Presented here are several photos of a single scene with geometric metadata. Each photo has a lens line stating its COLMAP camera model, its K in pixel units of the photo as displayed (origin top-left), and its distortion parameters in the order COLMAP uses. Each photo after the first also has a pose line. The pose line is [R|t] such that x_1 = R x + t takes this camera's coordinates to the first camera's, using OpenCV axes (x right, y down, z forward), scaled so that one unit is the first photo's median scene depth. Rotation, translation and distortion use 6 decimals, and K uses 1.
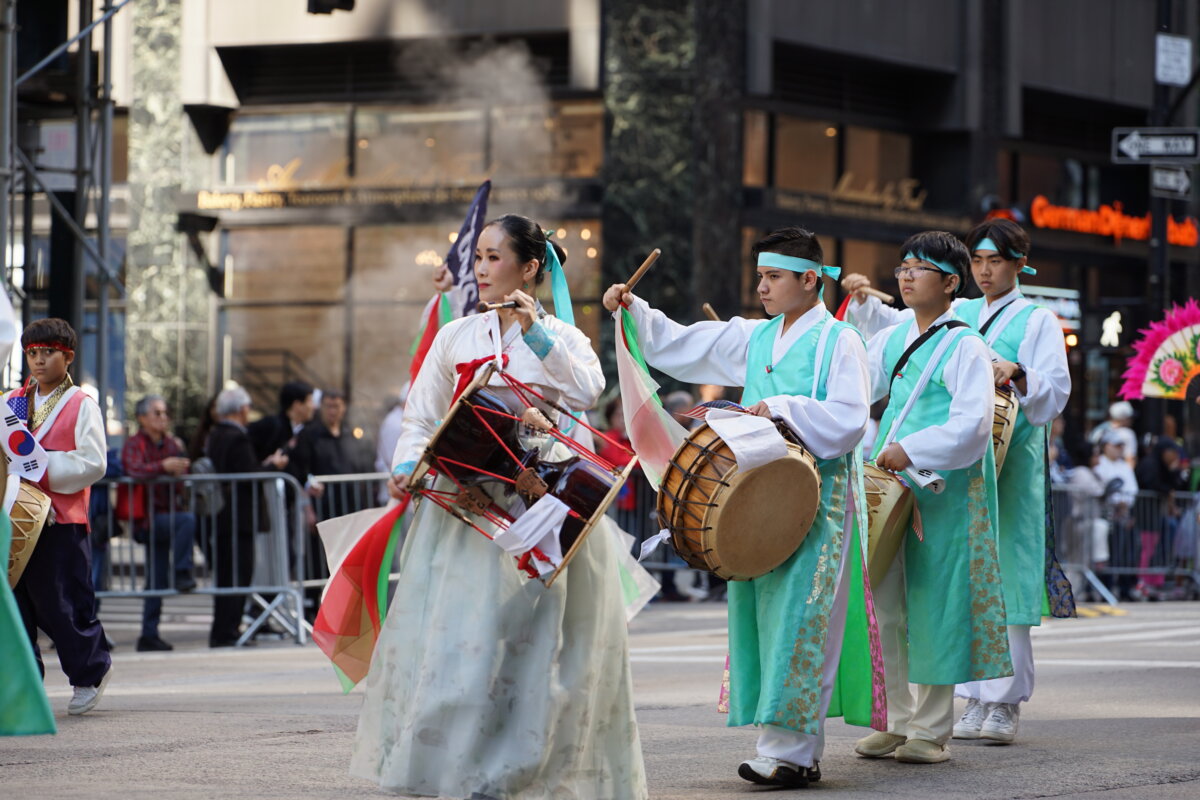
lens RADIAL K [[5216.1, 0, 611.0], [0, 5216.1, 395.5], [0, 0, 1]] dist [-0.017549, 0.000000]
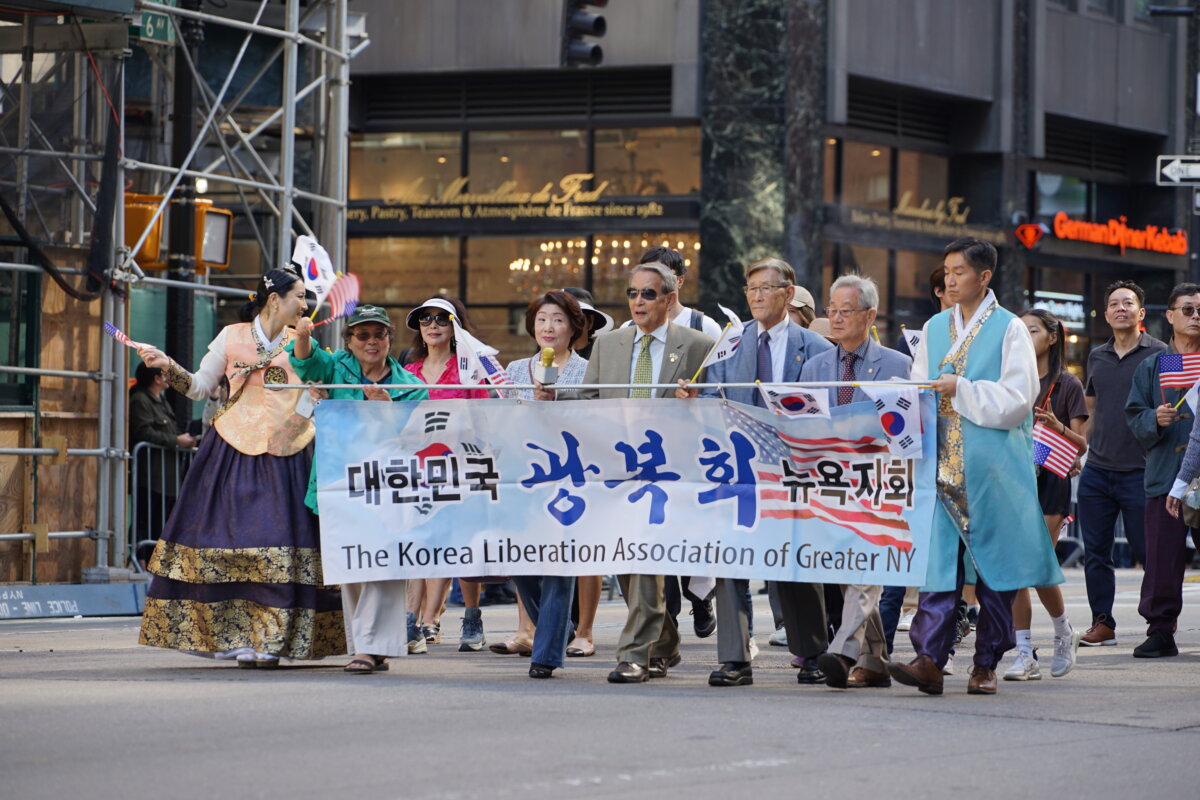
lens RADIAL K [[5216.1, 0, 595.1], [0, 5216.1, 402.0], [0, 0, 1]] dist [-0.017549, 0.000000]
pose [[0.998946, 0.002692, 0.045825, -0.074262], [-0.002931, 0.999982, 0.005146, -0.002813], [-0.045810, -0.005275, 0.998936, -0.124563]]
